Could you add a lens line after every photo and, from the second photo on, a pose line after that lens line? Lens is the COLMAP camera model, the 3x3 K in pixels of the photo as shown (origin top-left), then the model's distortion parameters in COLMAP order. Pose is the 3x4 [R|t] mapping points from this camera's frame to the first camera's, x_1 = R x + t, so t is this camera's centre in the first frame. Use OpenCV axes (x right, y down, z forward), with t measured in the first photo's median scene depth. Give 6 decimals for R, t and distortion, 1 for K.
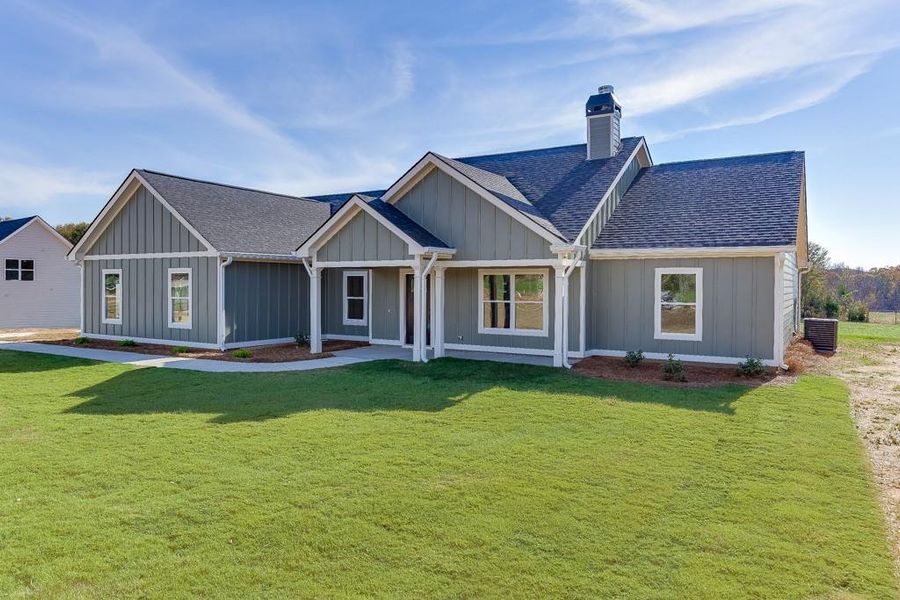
lens RADIAL K [[629.6, 0, 450.0], [0, 629.6, 300.0], [0, 0, 1]] dist [-0.006581, -0.001421]
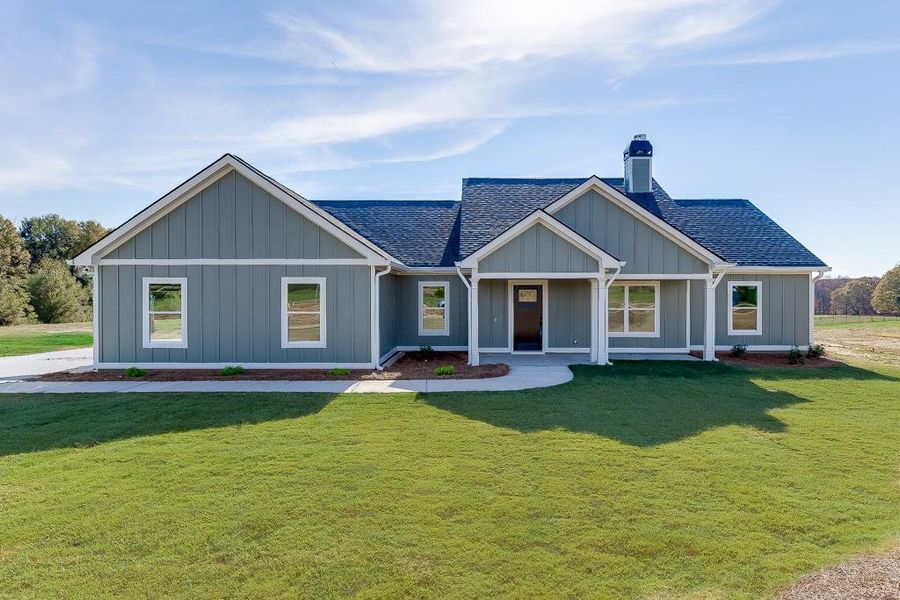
lens RADIAL K [[577.1, 0, 450.0], [0, 577.1, 300.0], [0, 0, 1]] dist [0.064422, -0.099707]
pose [[0.853361, -0.010857, 0.521207, -0.626343], [0.018350, 0.999789, -0.009219, -0.008578], [-0.520997, 0.017431, 0.853381, 0.207262]]
